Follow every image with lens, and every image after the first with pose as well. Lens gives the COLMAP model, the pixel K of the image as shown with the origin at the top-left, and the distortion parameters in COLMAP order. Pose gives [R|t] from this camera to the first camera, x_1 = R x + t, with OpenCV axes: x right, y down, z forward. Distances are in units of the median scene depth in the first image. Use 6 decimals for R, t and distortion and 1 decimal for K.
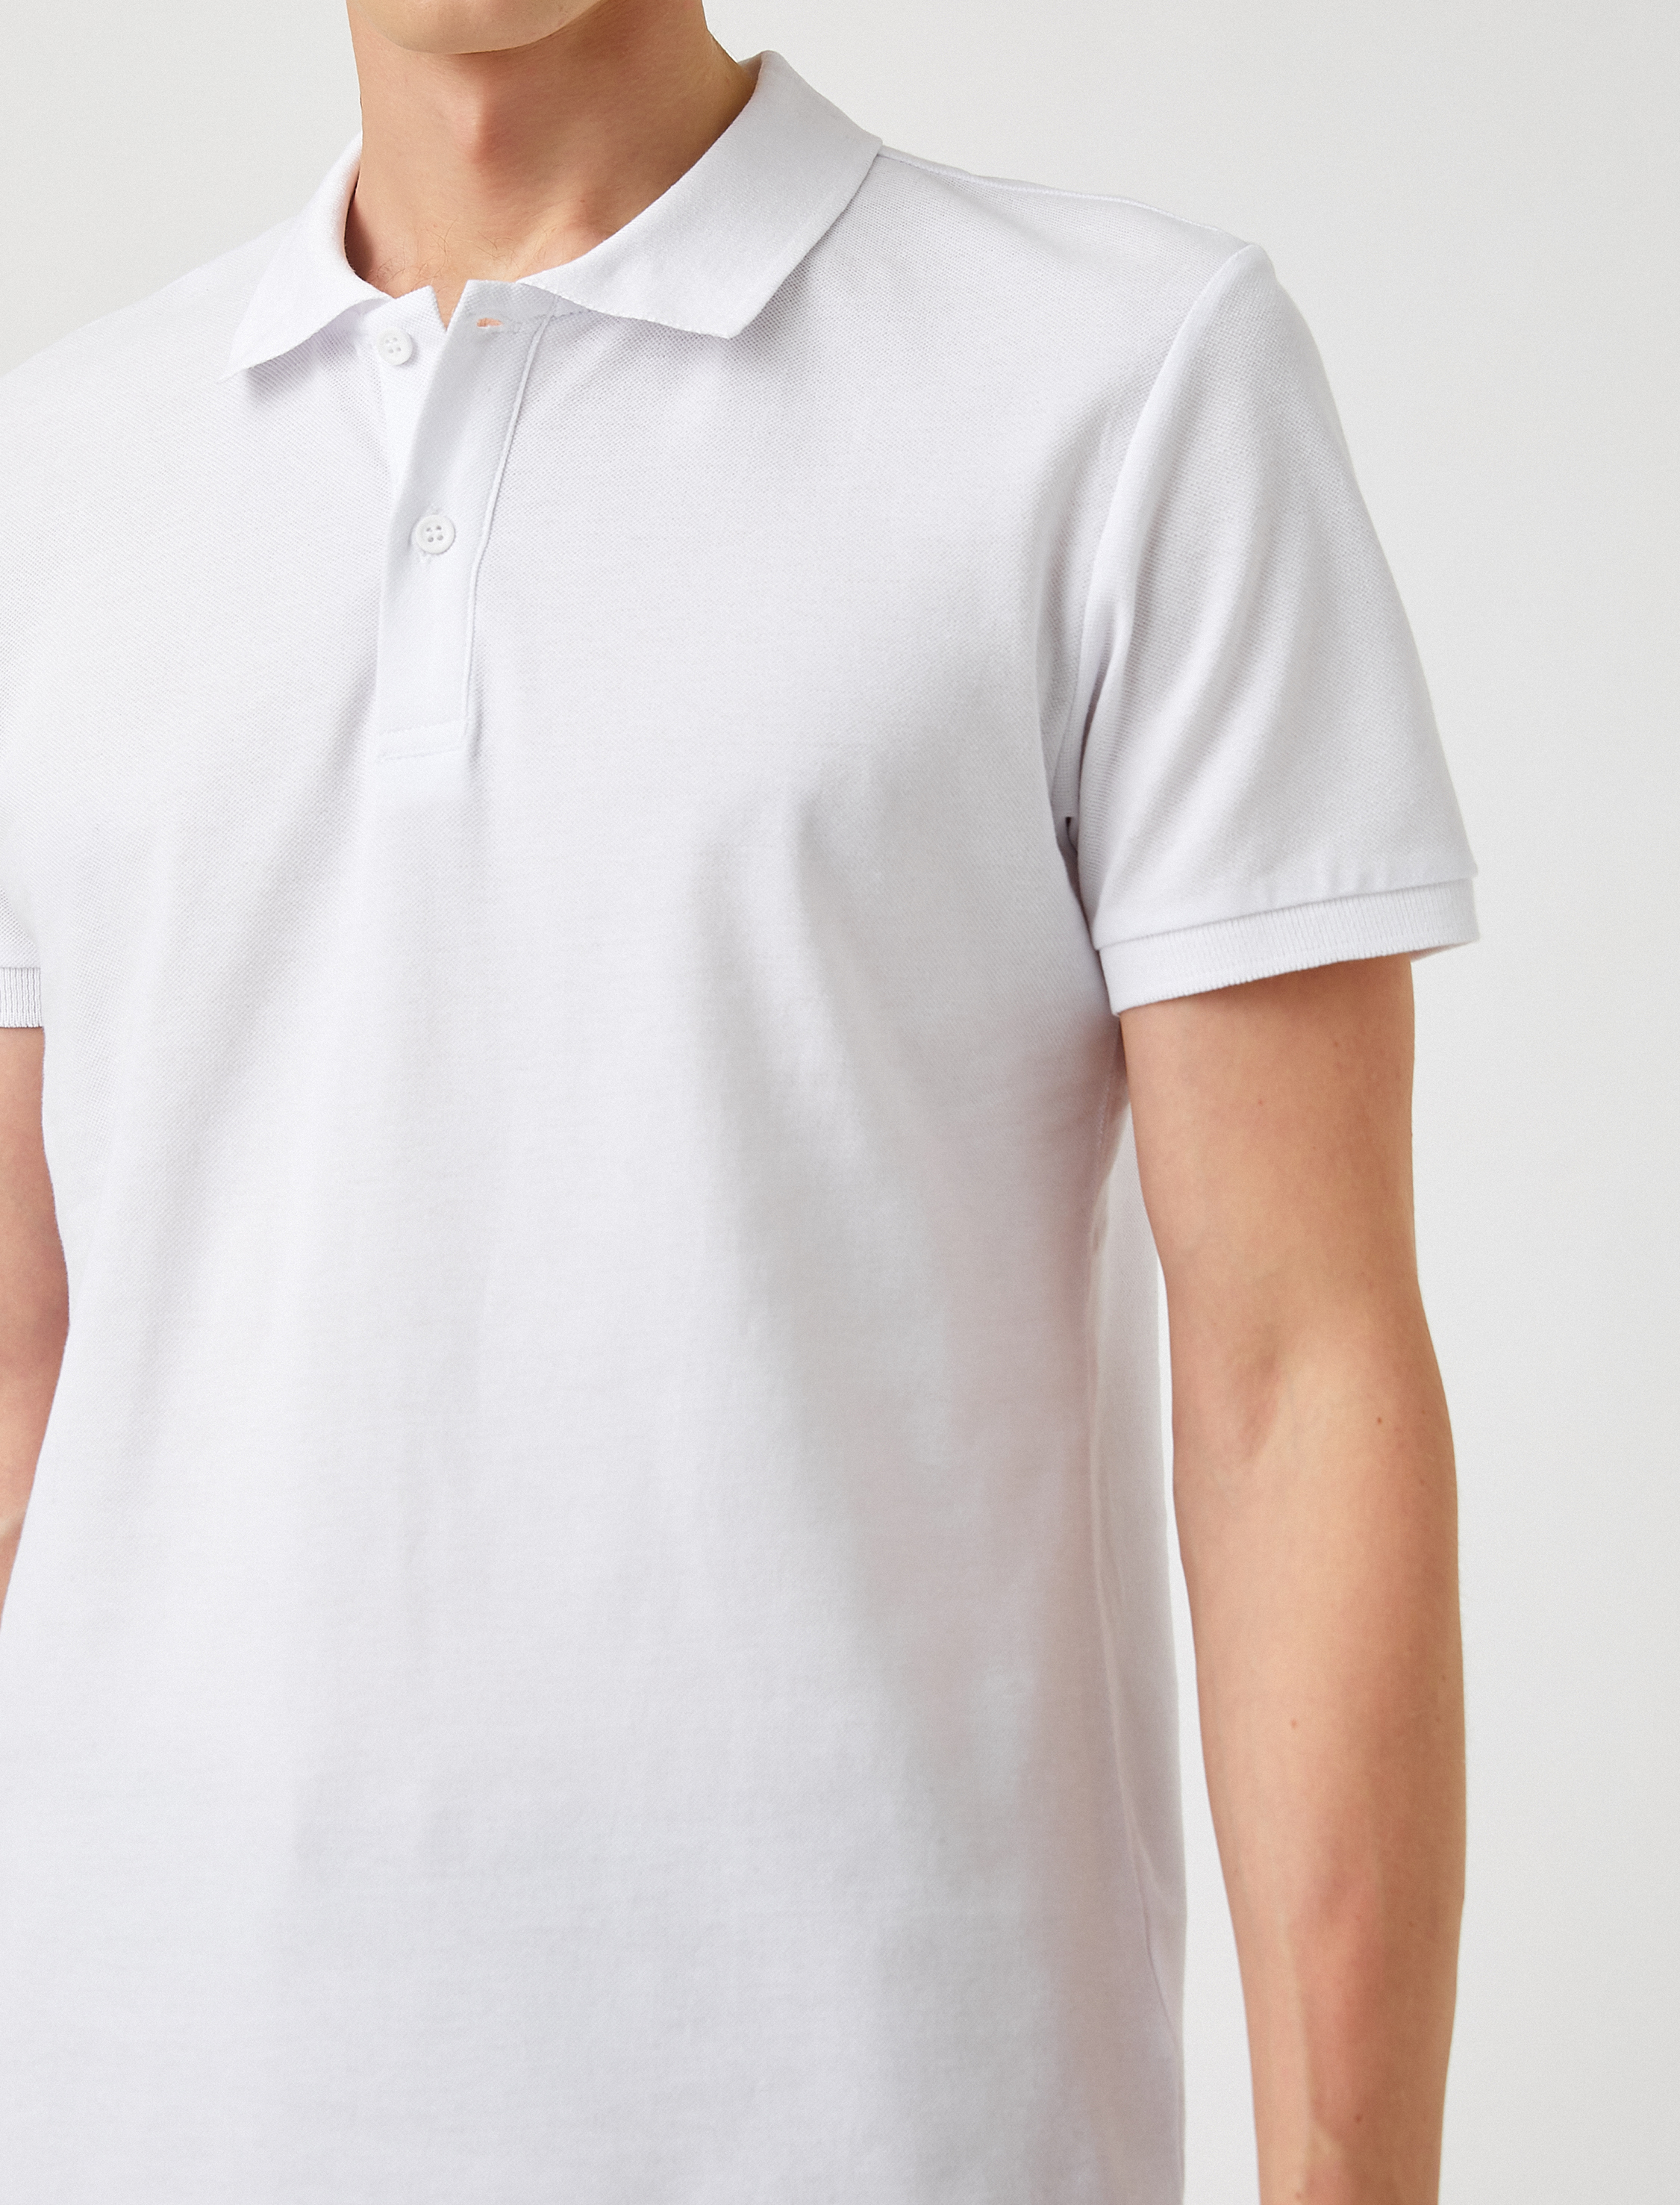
lens RADIAL K [[4624.0, 0, 840.0], [0, 4624.0, 1102.5], [0, 0, 1]] dist [0.376800, 0.041745]
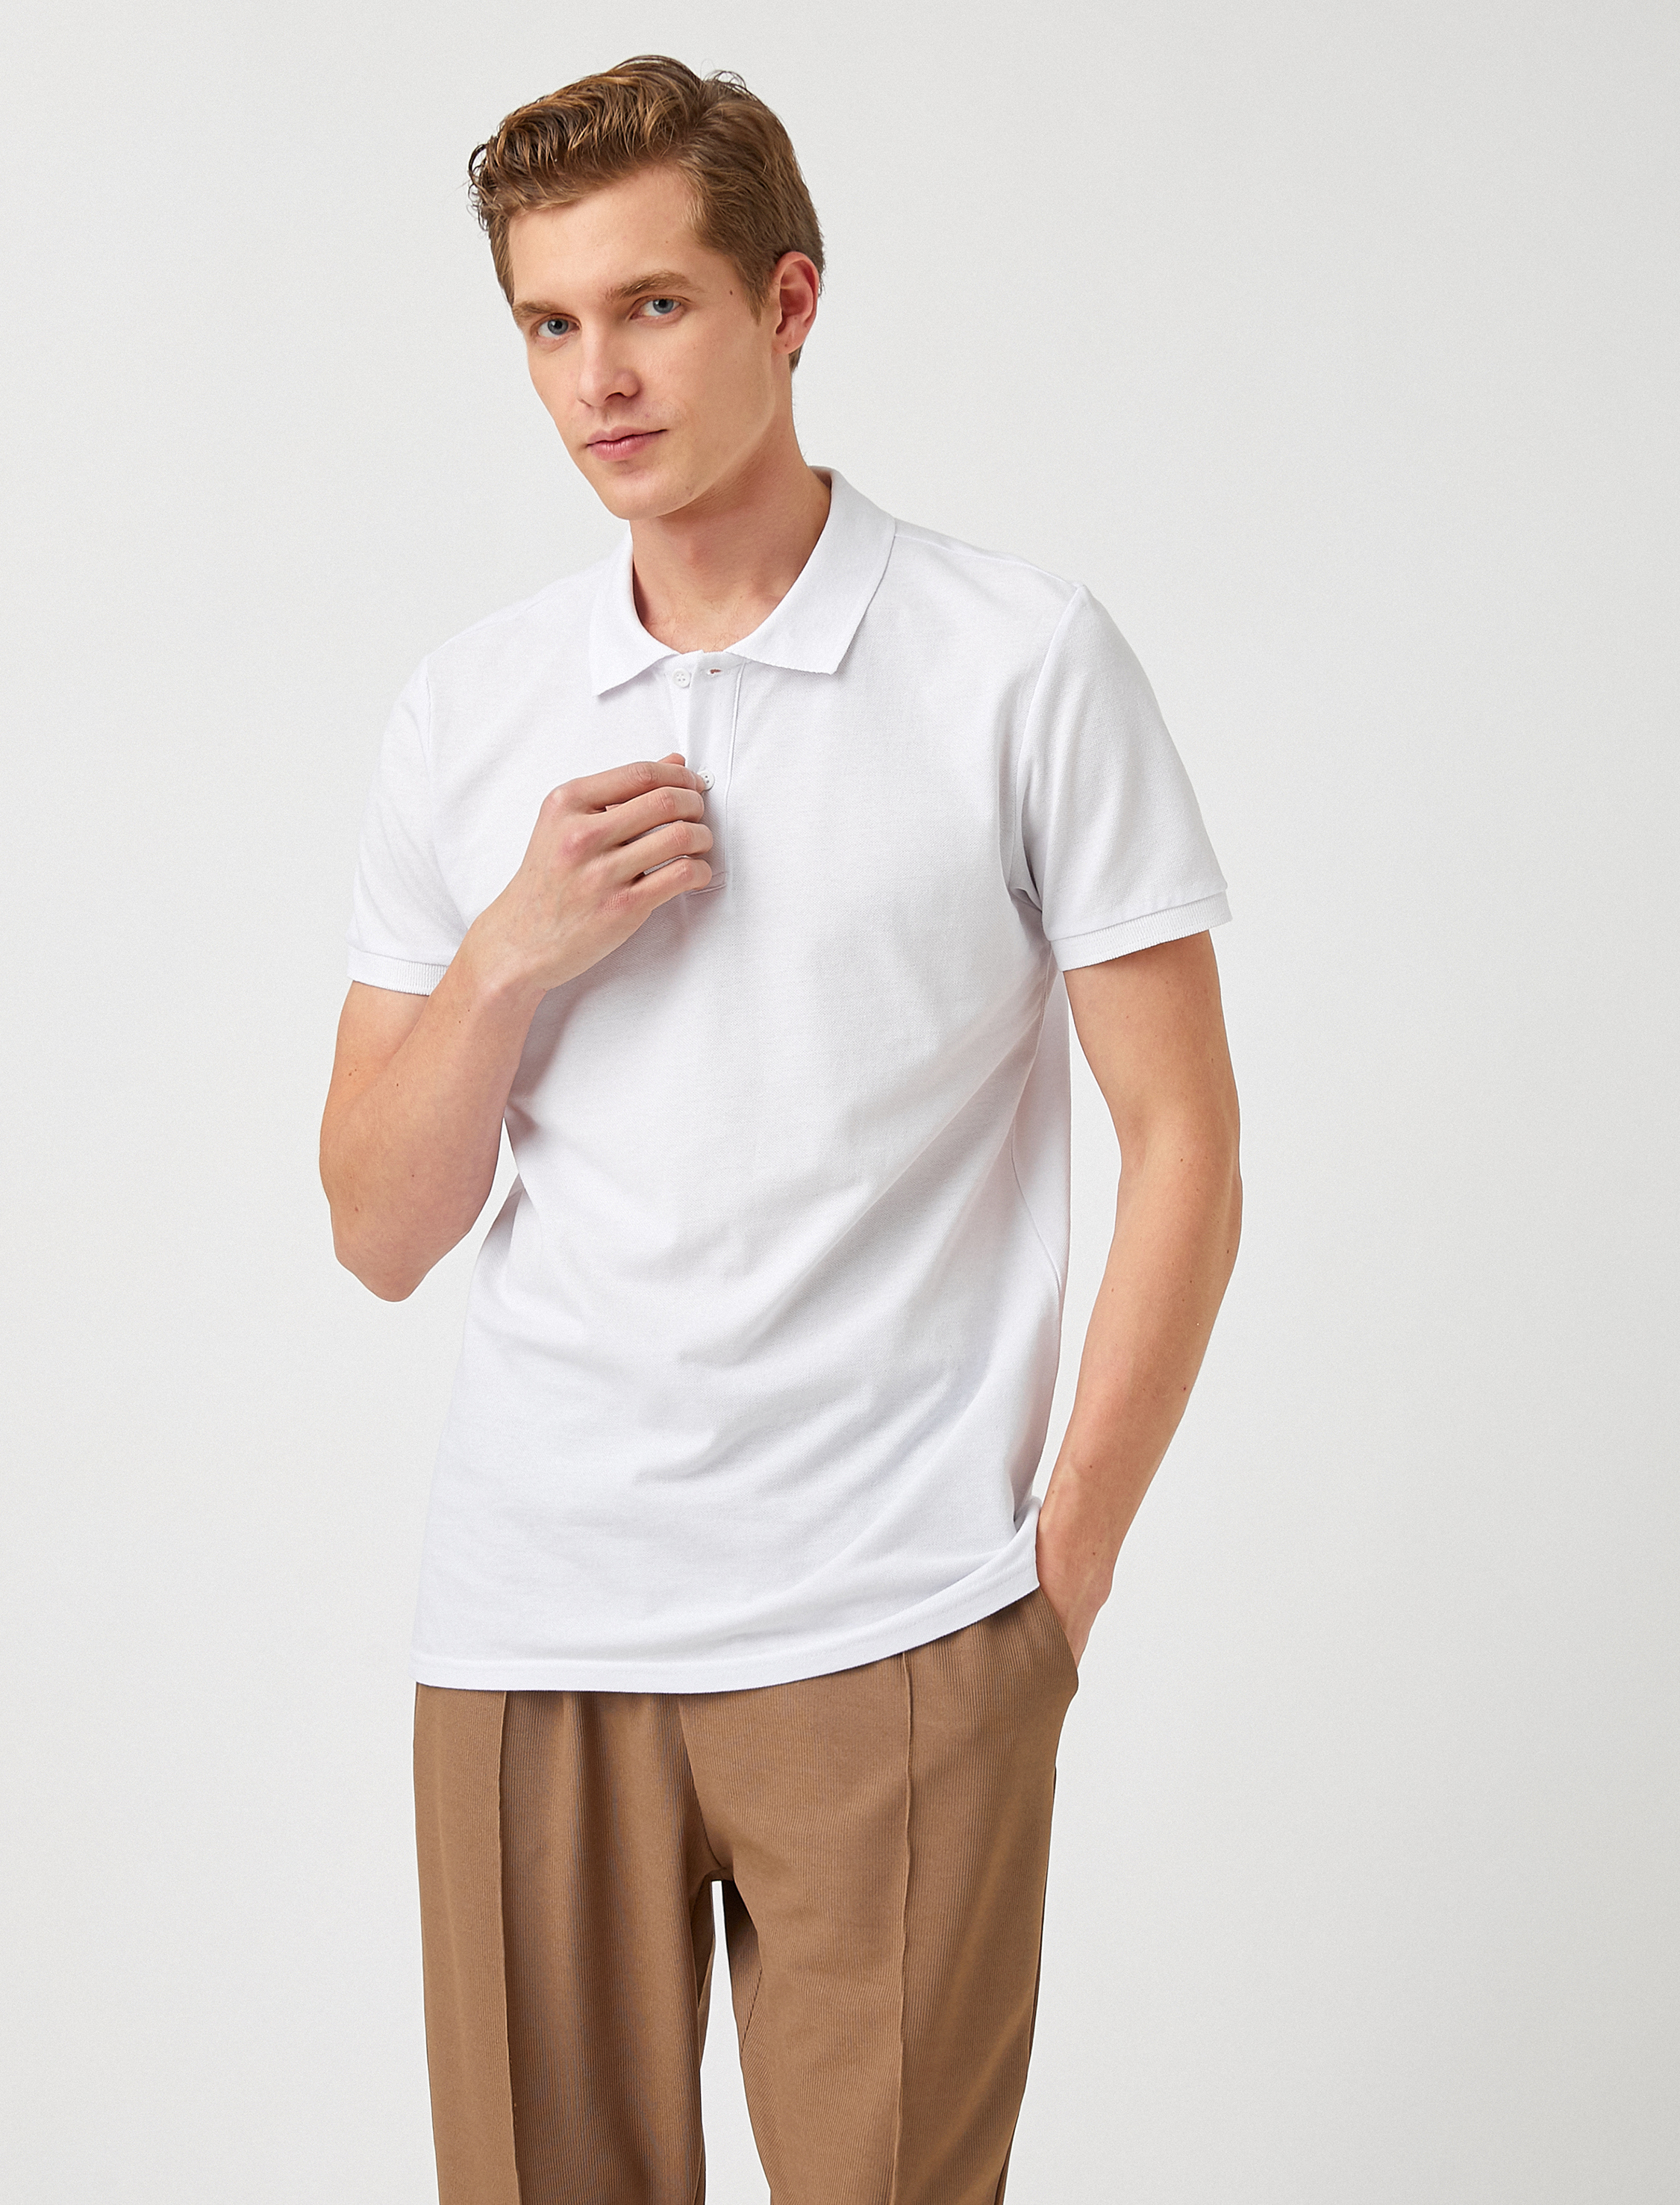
lens RADIAL K [[4624.0, 0, 840.0], [0, 4624.0, 1102.5], [0, 0, 1]] dist [0.376800, 0.041745]
pose [[0.994322, -0.100473, -0.035049, 0.031337], [0.101459, 0.994457, 0.027582, -0.030341], [0.032084, -0.030982, 0.999005, -1.011445]]
